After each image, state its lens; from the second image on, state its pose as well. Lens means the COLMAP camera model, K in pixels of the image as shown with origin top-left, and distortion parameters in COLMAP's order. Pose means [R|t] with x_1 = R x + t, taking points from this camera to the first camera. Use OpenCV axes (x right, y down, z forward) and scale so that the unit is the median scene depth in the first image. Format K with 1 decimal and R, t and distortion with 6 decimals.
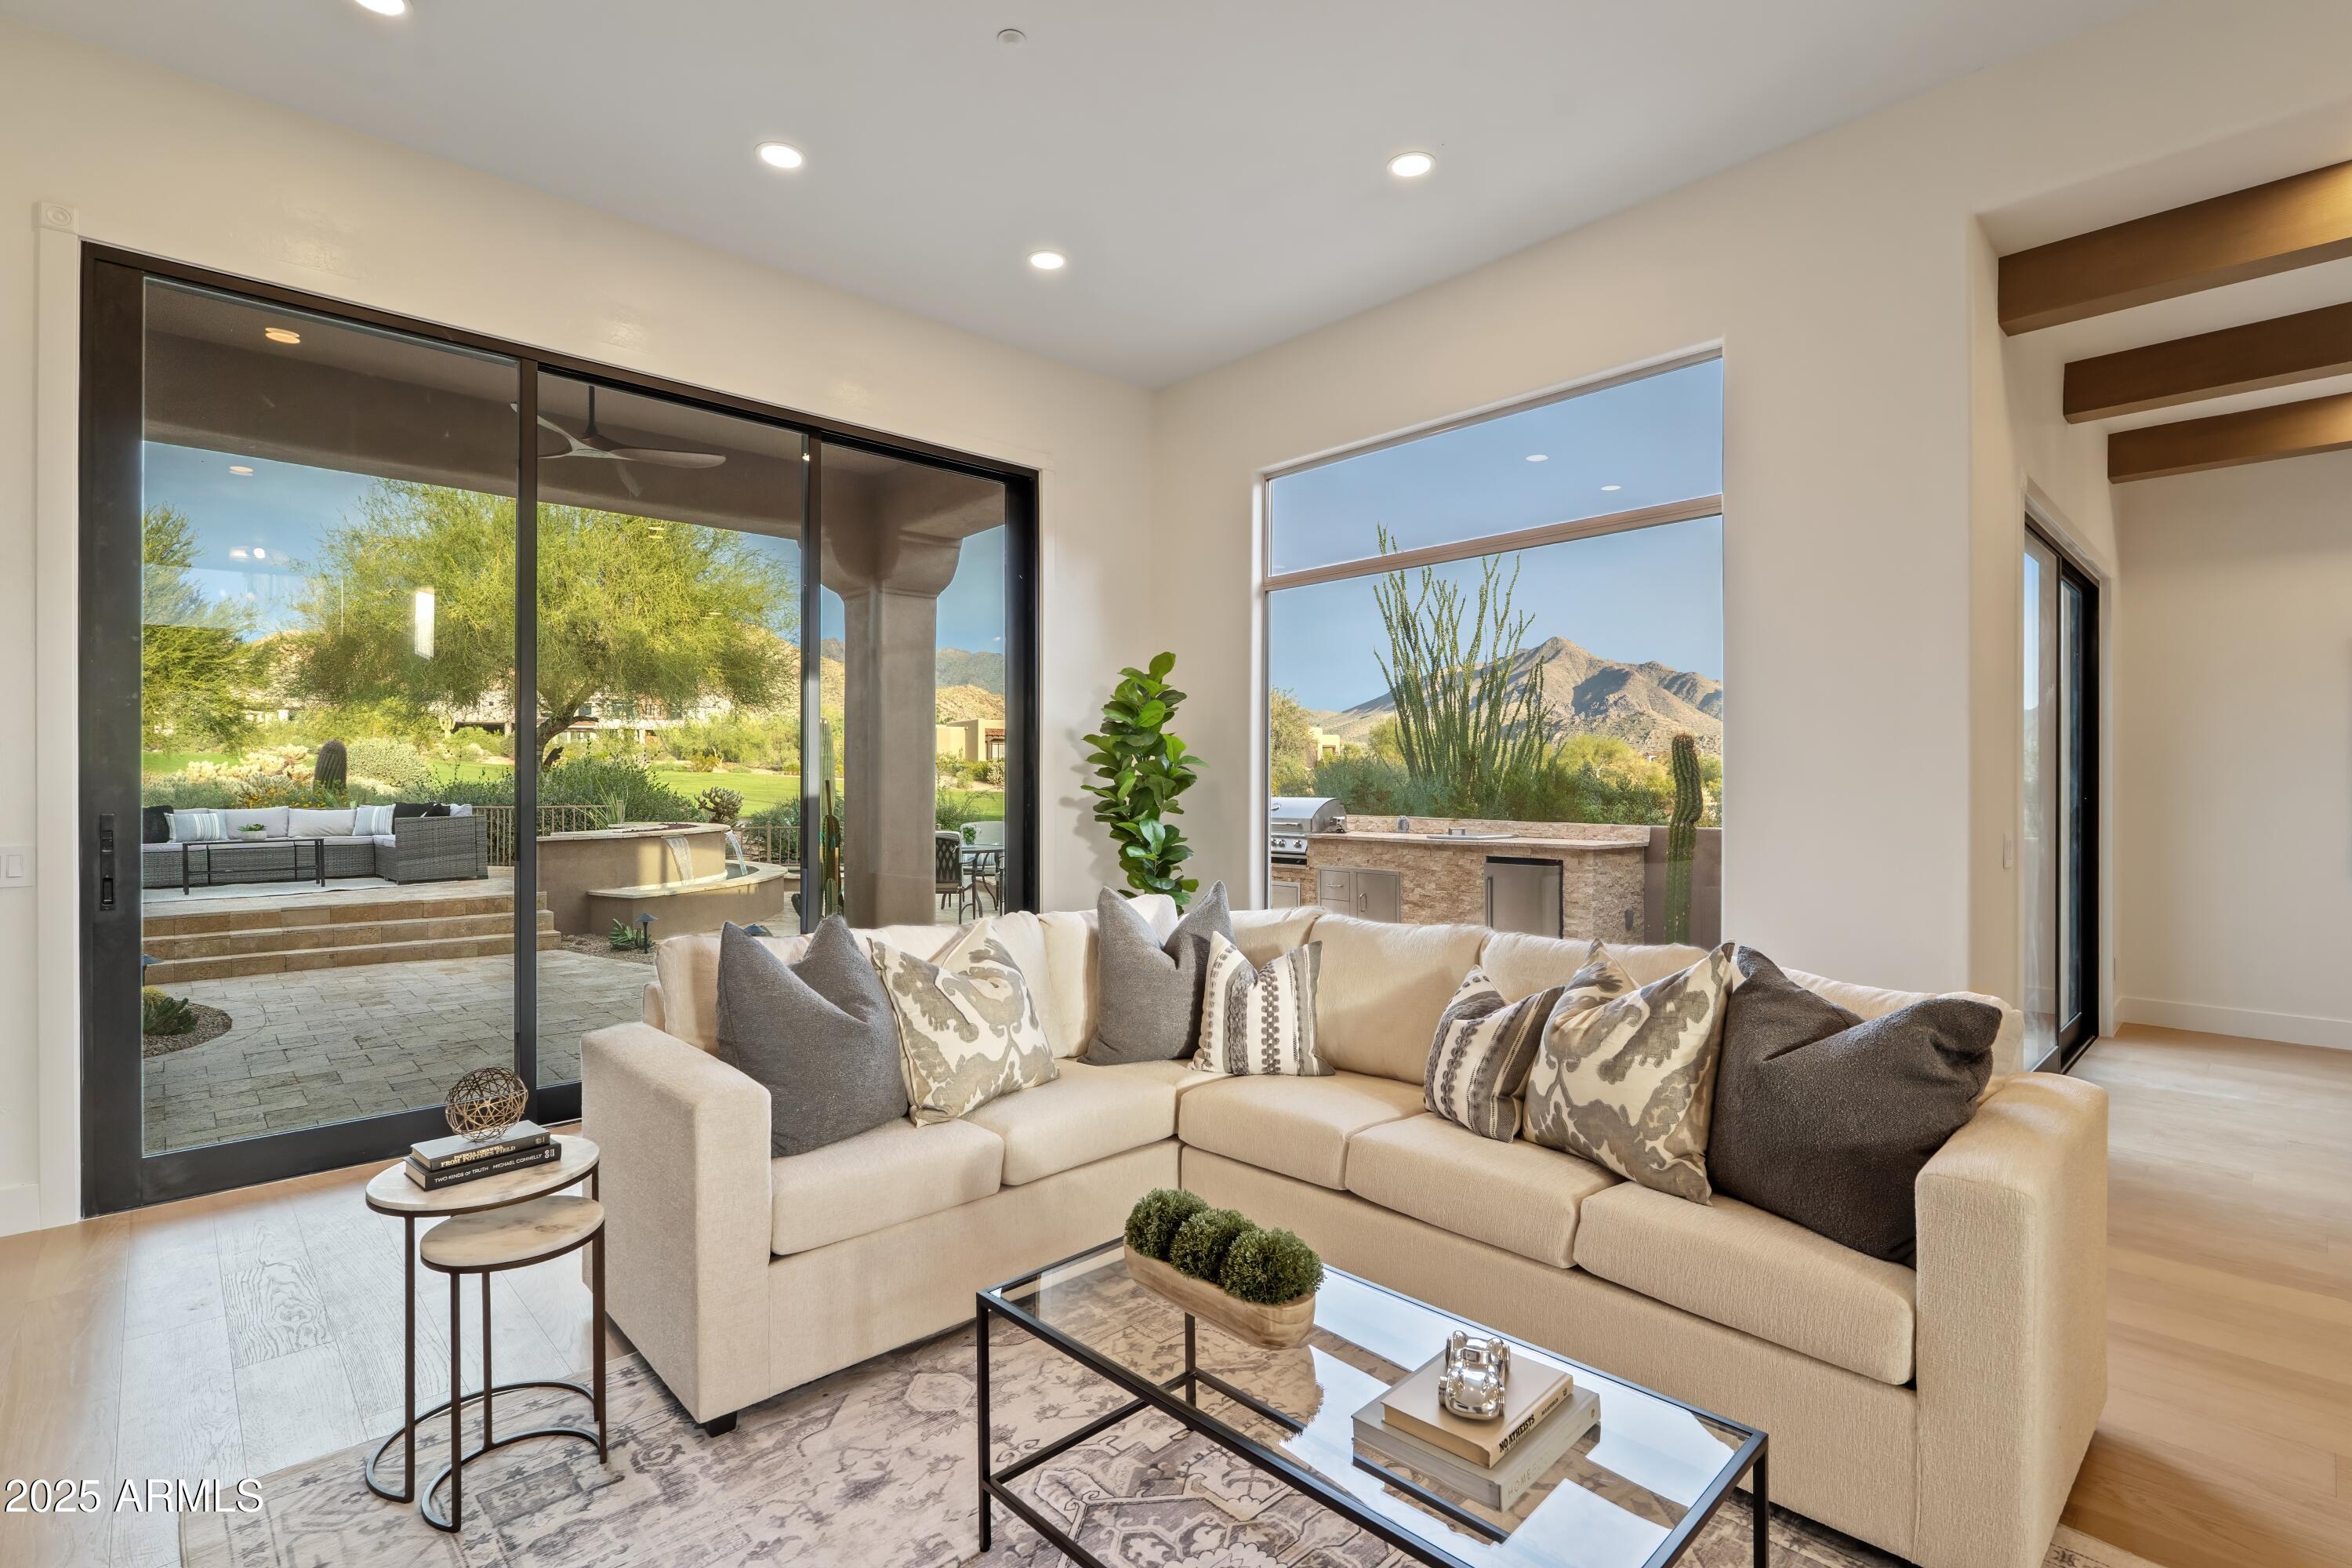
lens RADIAL K [[1097.3, 0, 1169.8], [0, 1097.3, 782.0], [0, 0, 1]] dist [-0.001457, -0.000033]
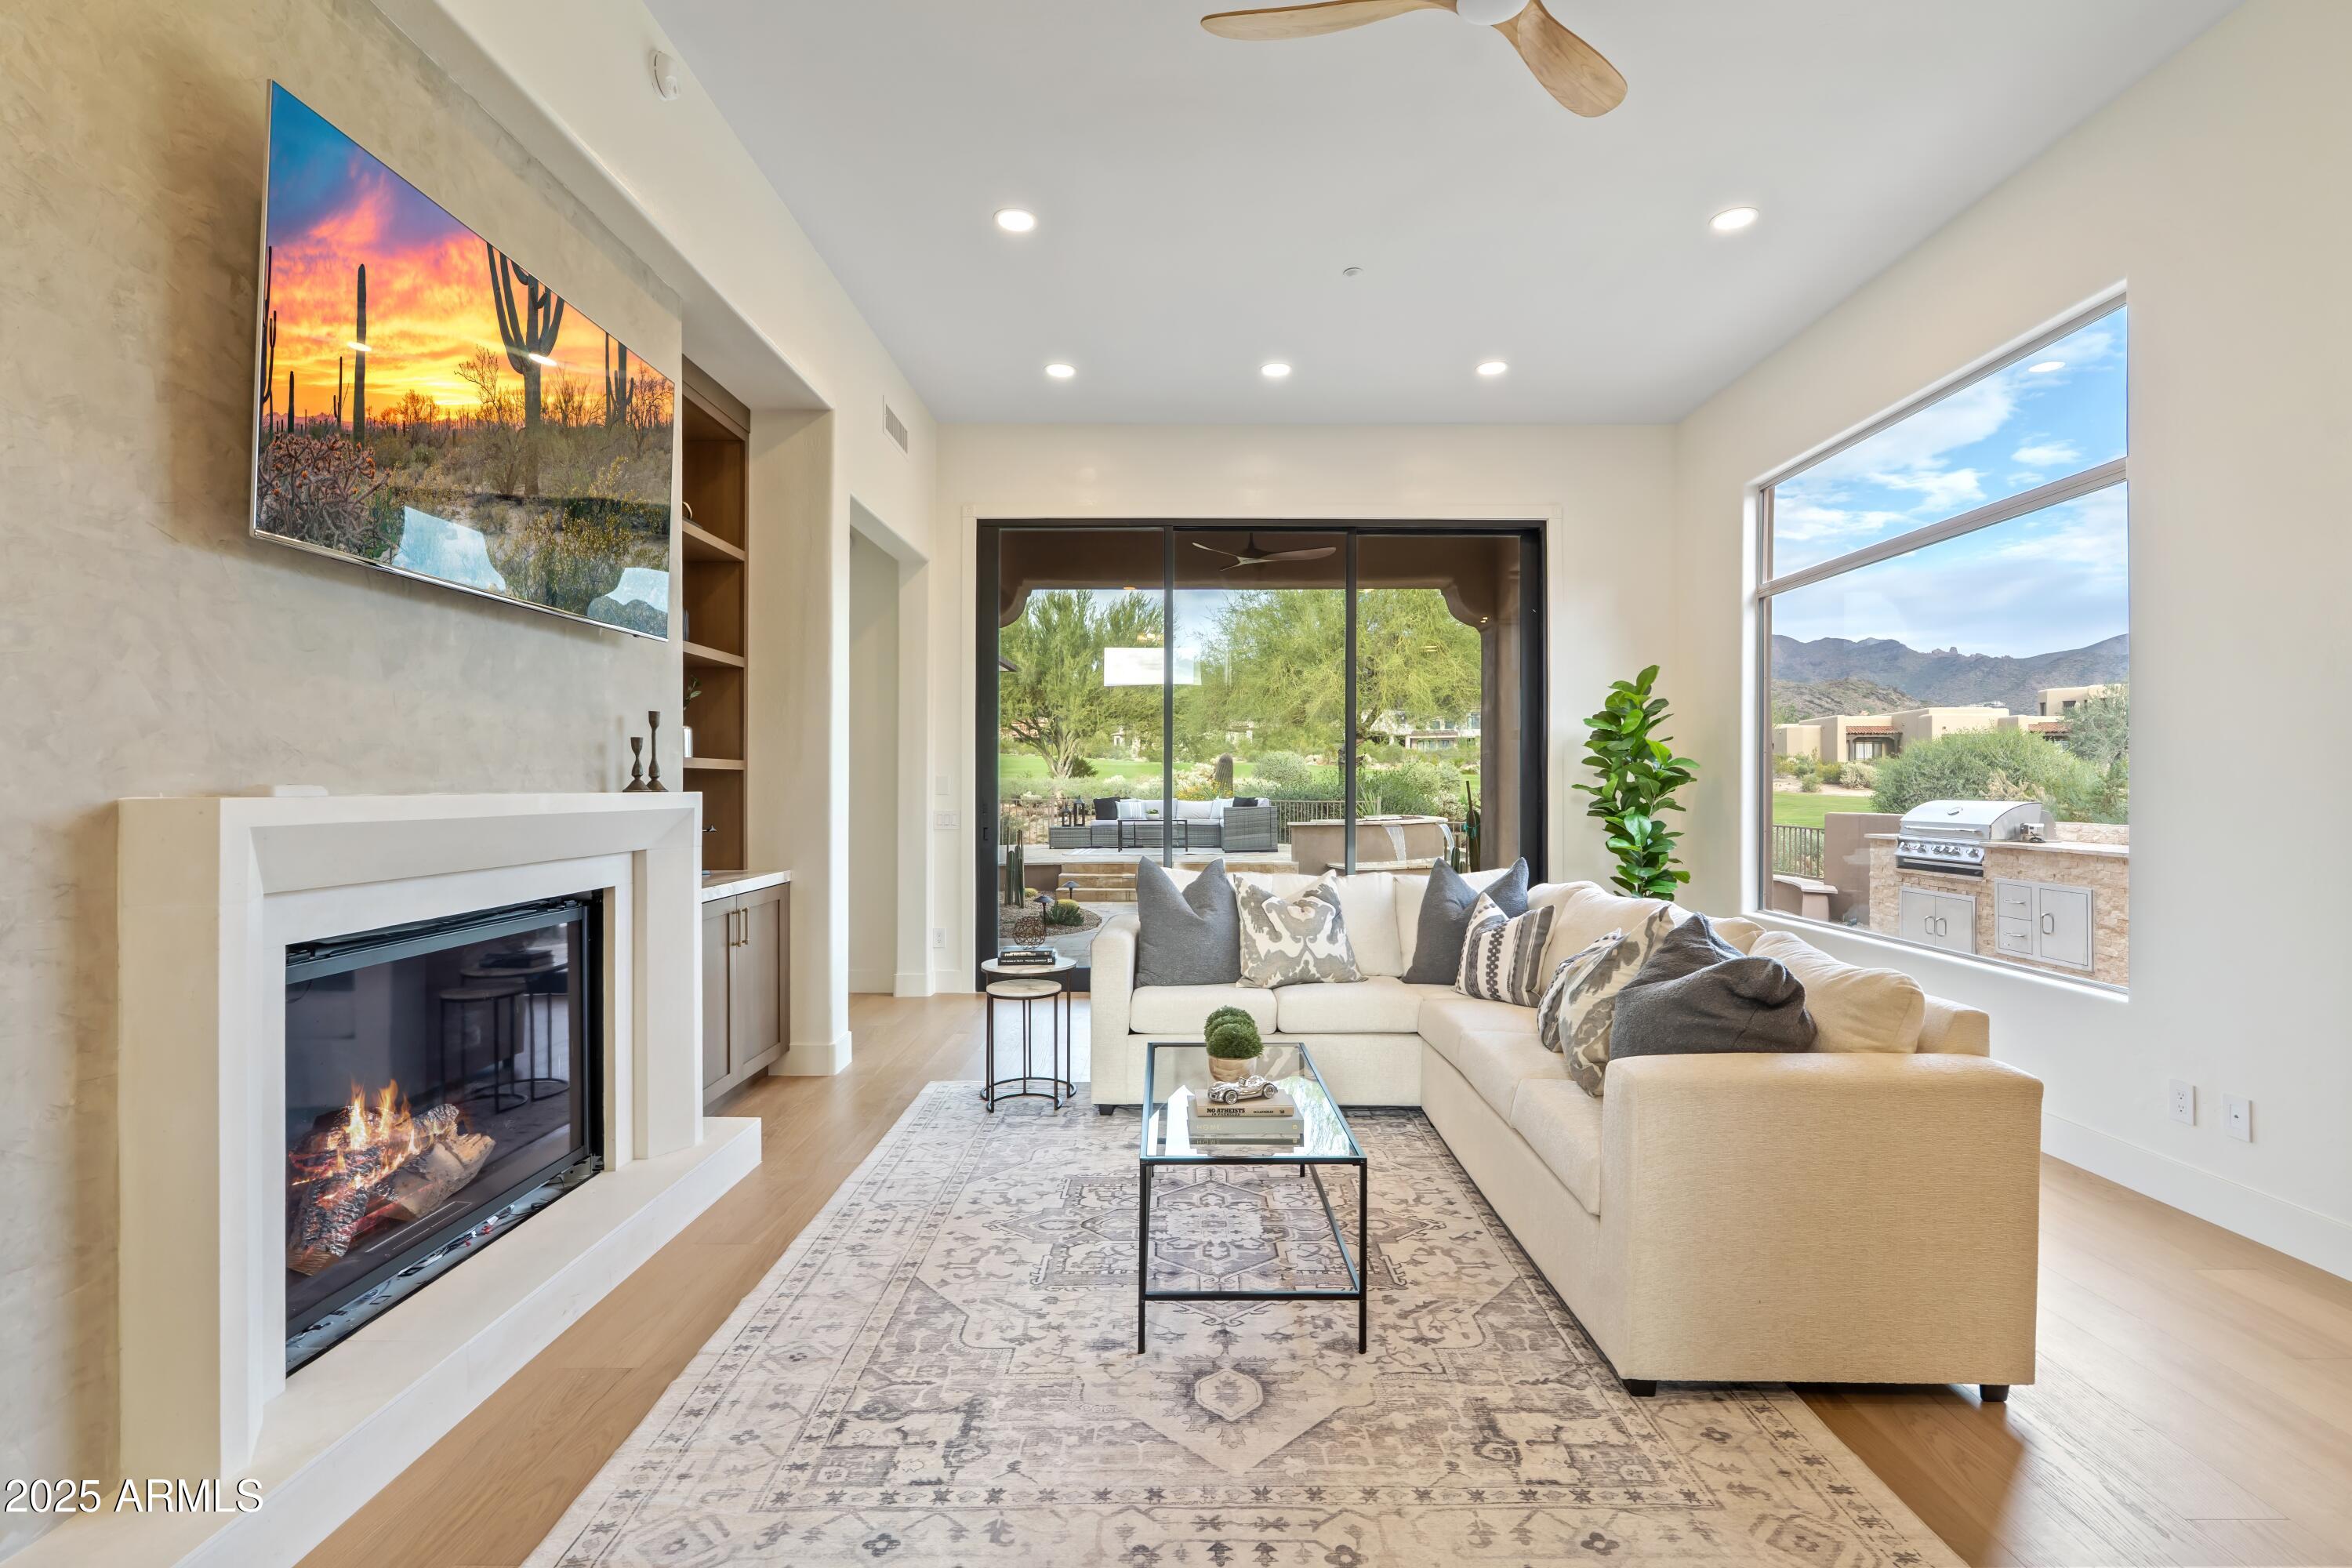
lens RADIAL K [[1055.7, 0, 1183.8], [0, 1055.7, 784.1], [0, 0, 1]] dist [-0.000541, 0.000189]
pose [[0.725998, 0.002472, -0.687692, 0.388209], [-0.002983, 0.999995, 0.000445, 0.003058], [0.687690, 0.001728, 0.726002, -0.103947]]
